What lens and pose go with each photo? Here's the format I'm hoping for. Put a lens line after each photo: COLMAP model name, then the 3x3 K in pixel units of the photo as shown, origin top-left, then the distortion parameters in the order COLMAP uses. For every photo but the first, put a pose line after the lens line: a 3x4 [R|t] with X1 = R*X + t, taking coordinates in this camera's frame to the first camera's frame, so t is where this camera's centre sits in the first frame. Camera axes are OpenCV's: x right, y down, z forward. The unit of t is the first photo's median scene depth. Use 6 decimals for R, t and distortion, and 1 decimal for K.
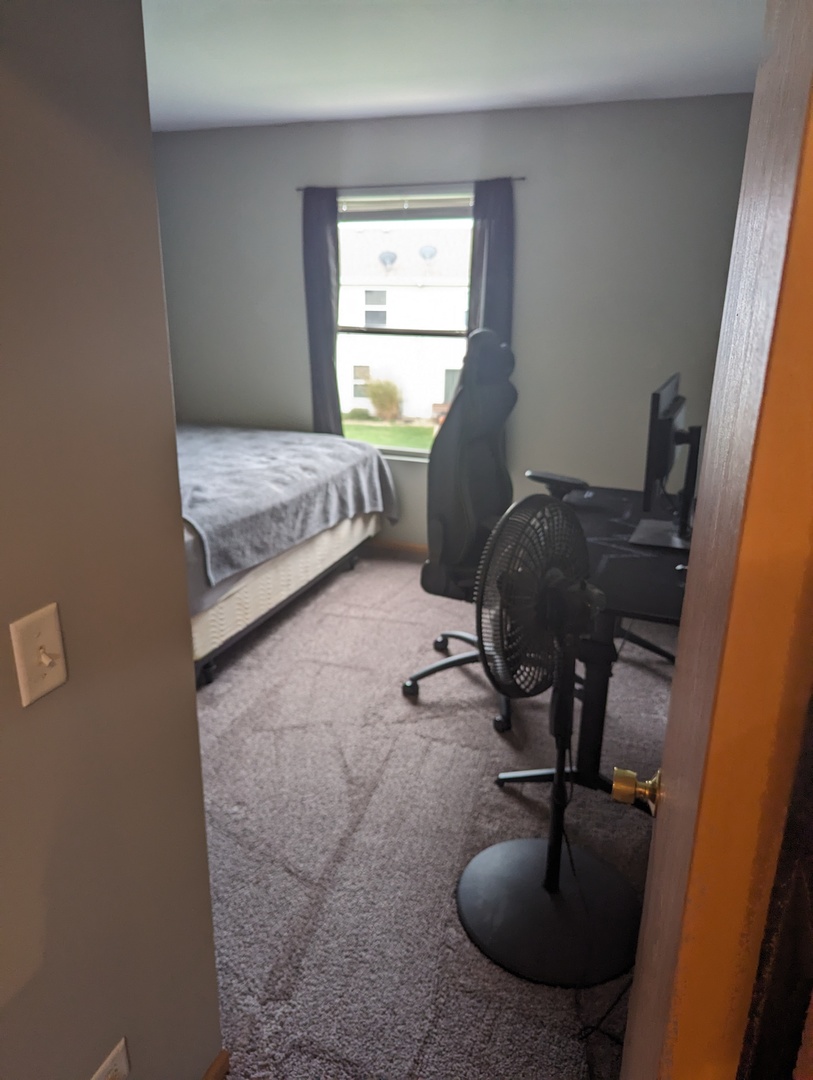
lens RADIAL K [[758.7, 0, 400.5], [0, 758.7, 524.5], [0, 0, 1]] dist [0.050263, -0.064621]
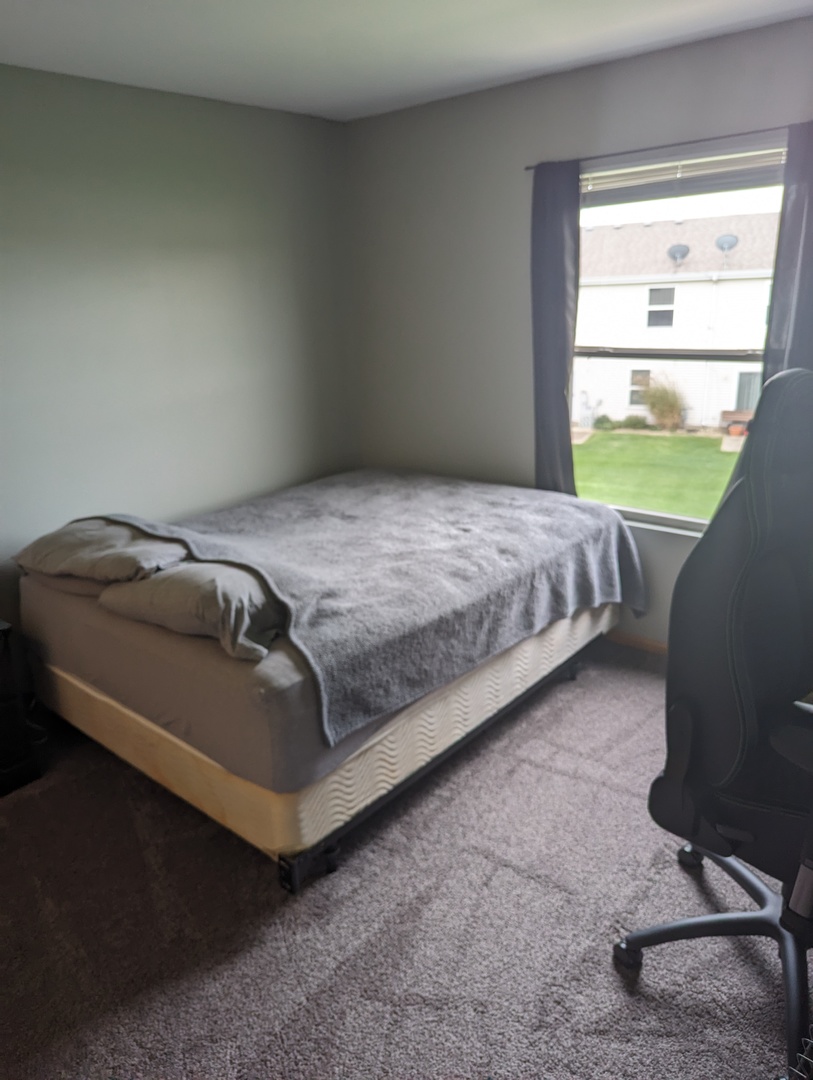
lens RADIAL K [[758.7, 0, 400.5], [0, 758.7, 524.5], [0, 0, 1]] dist [0.050263, -0.064621]
pose [[0.937723, 0.049896, -0.343781, 0.029808], [-0.051763, 0.998652, 0.003752, -0.098173], [0.343505, 0.014277, 0.939042, 0.295623]]
